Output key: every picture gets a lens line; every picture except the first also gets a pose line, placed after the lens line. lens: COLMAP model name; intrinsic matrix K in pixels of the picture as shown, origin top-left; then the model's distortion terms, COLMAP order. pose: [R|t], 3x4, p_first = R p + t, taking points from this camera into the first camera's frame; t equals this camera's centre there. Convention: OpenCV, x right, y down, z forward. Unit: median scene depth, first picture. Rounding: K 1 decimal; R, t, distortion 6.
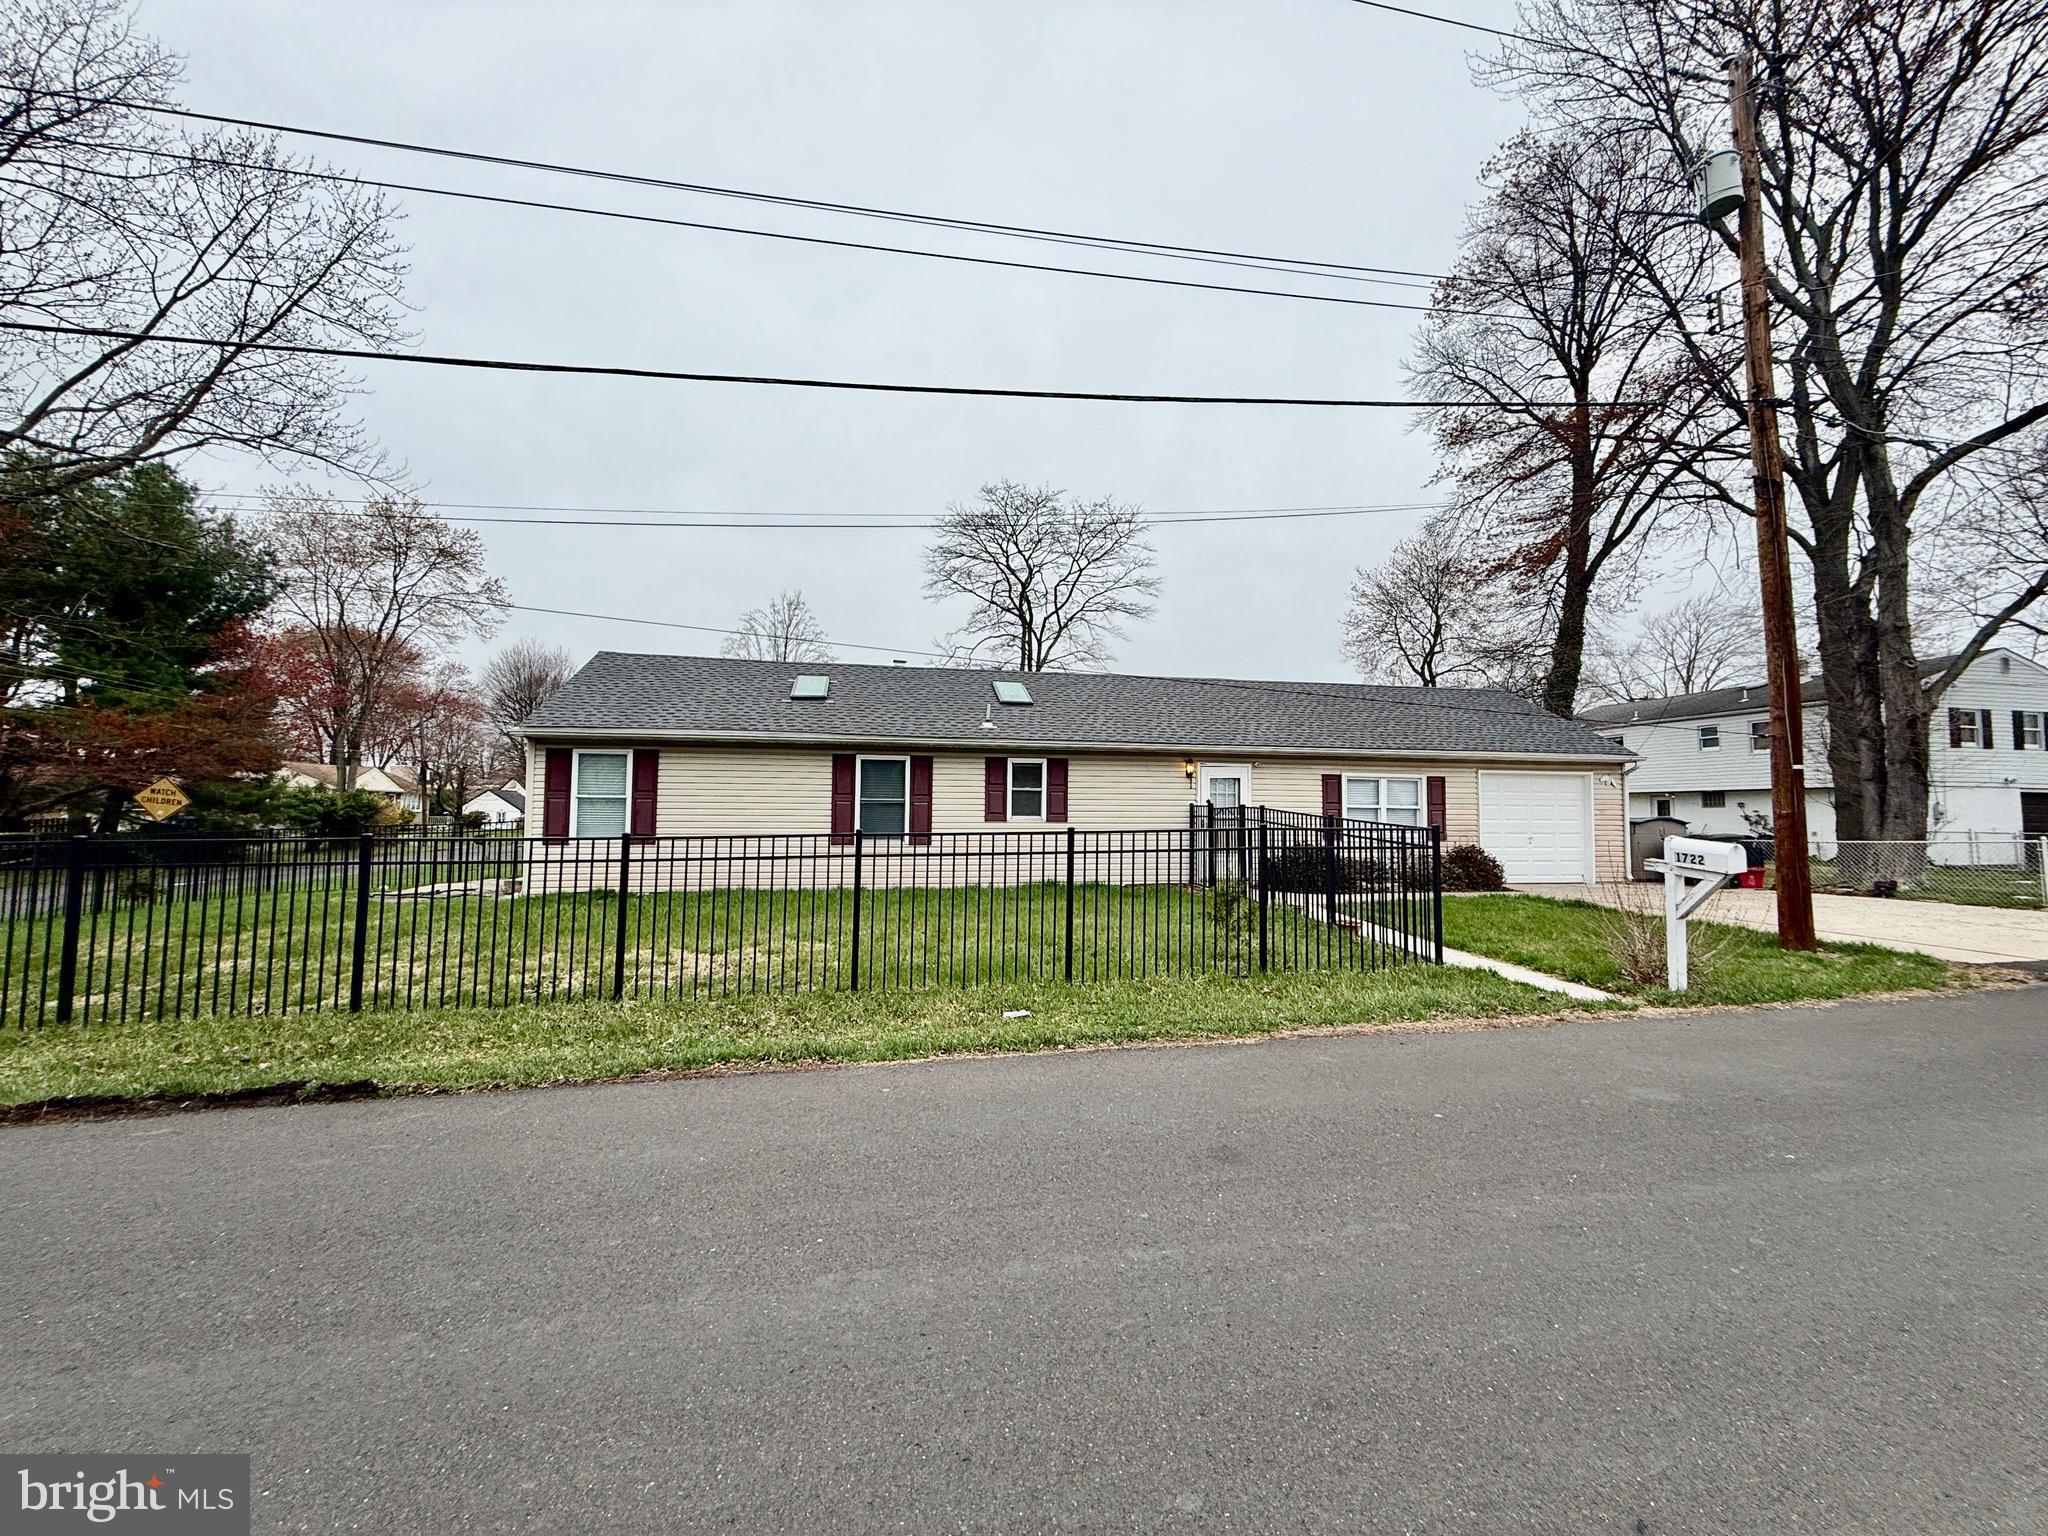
lens RADIAL K [[807.3, 0, 1017.0], [0, 807.3, 756.9], [0, 0, 1]] dist [-0.000396, -0.000148]
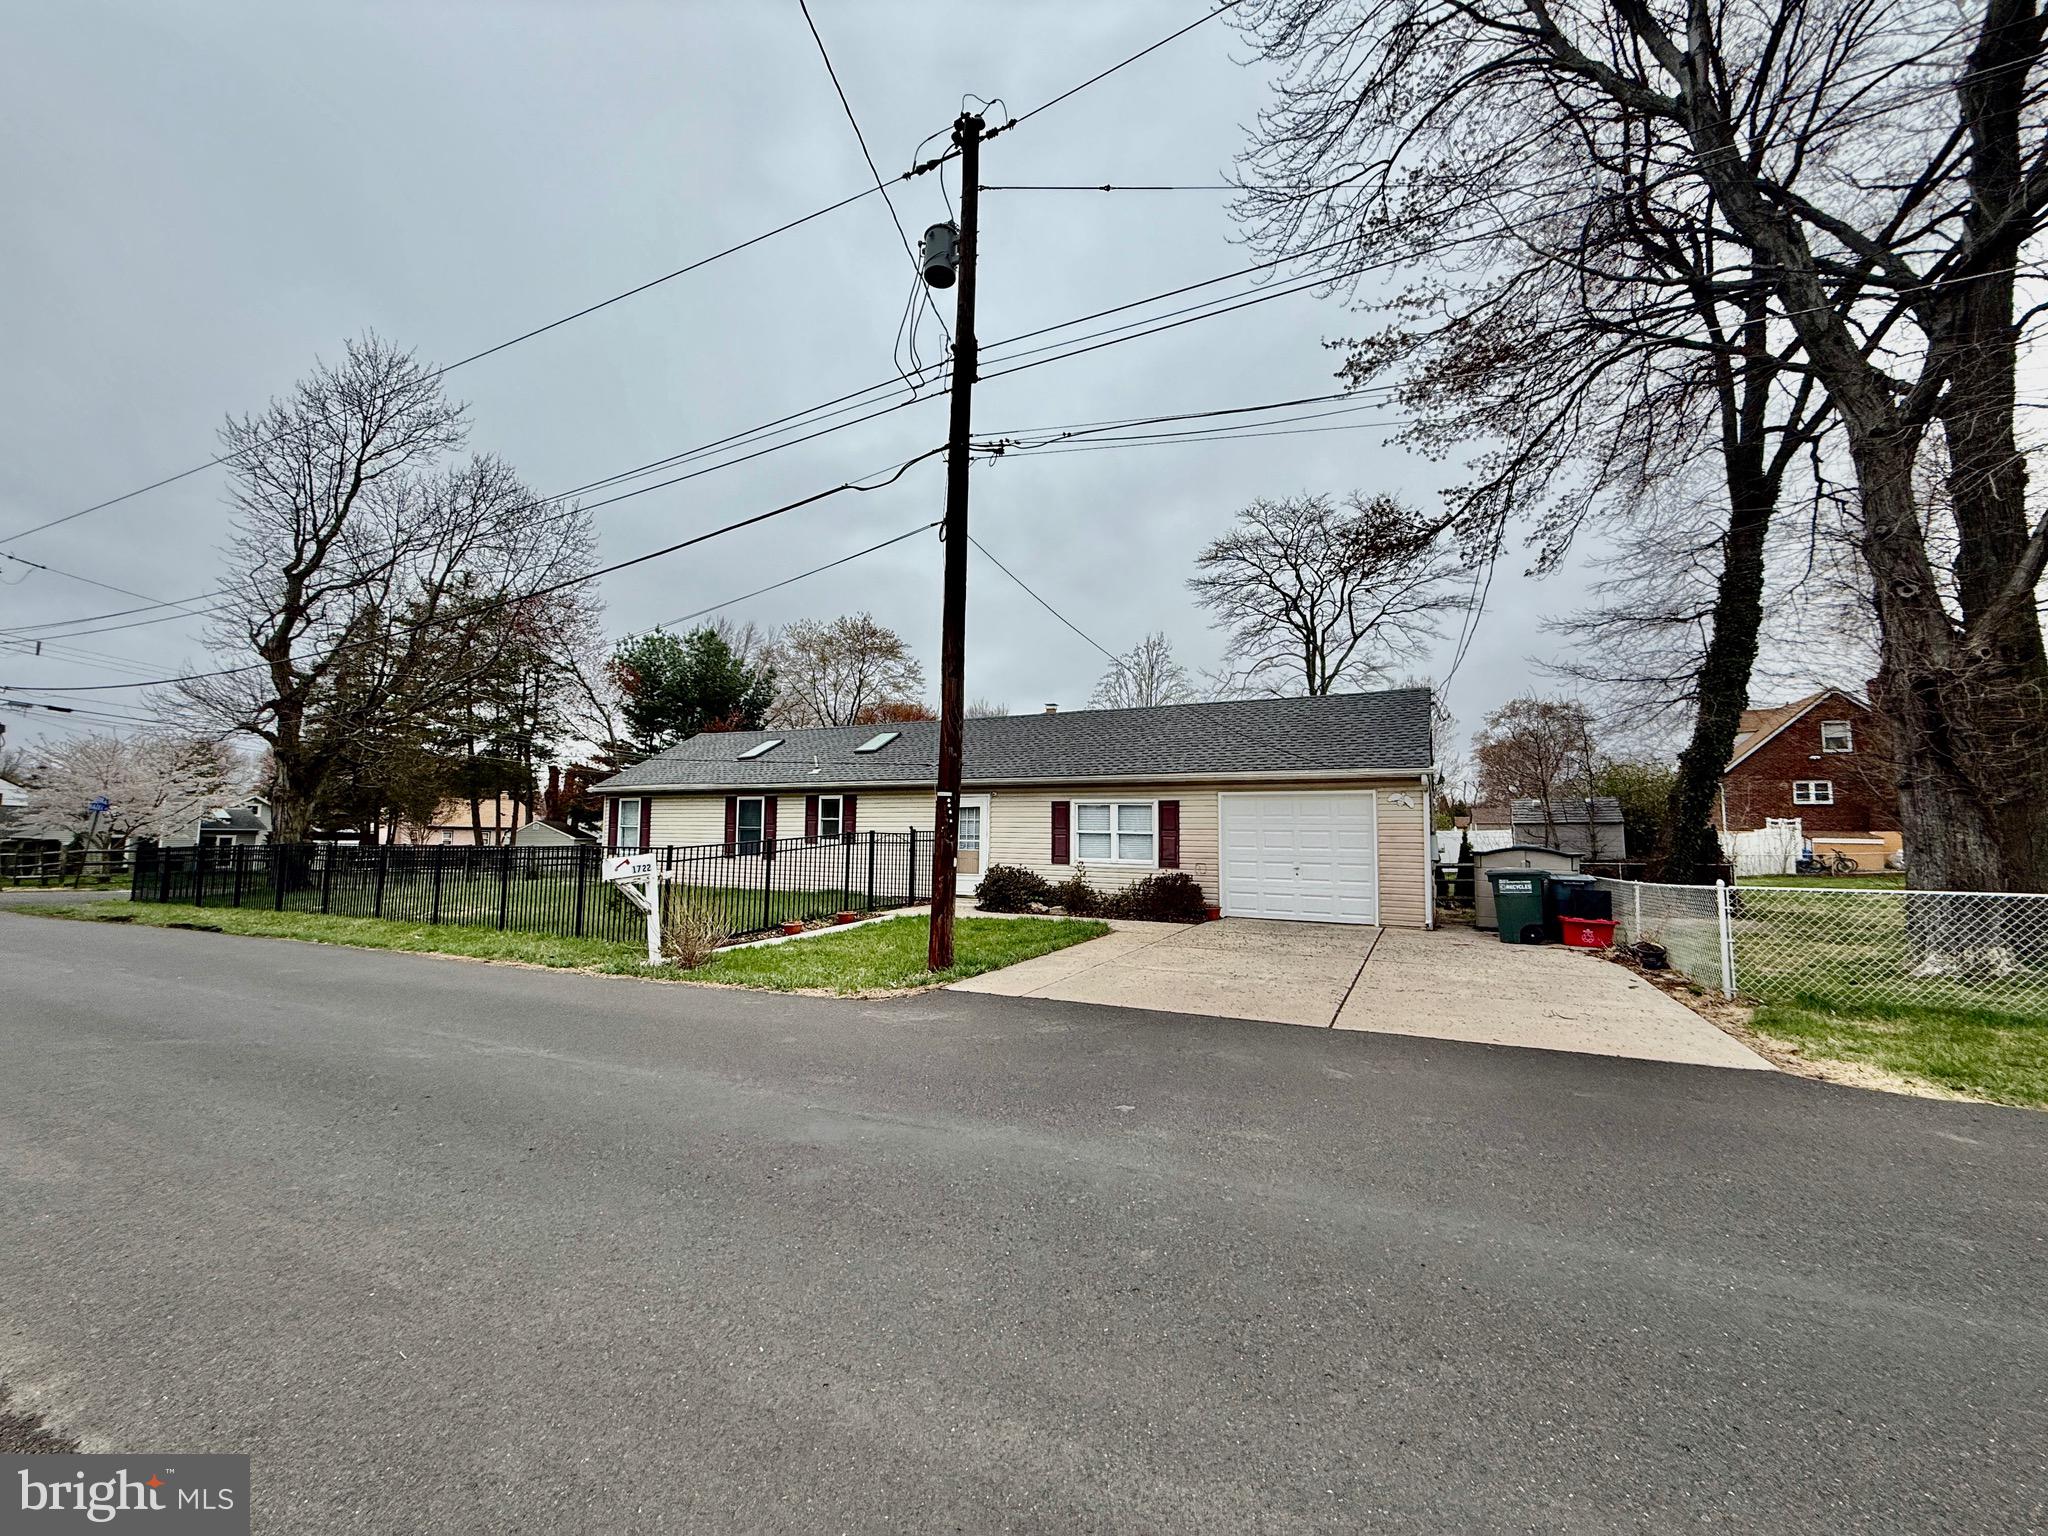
lens RADIAL K [[807.3, 0, 1010.0], [0, 807.3, 744.1], [0, 0, 1]] dist [-0.000396, -0.000148]
pose [[0.781821, -0.066924, -0.619901, 1.005739], [0.038175, 0.997496, -0.059542, 0.007073], [0.622334, 0.022887, 0.782417, 0.120266]]
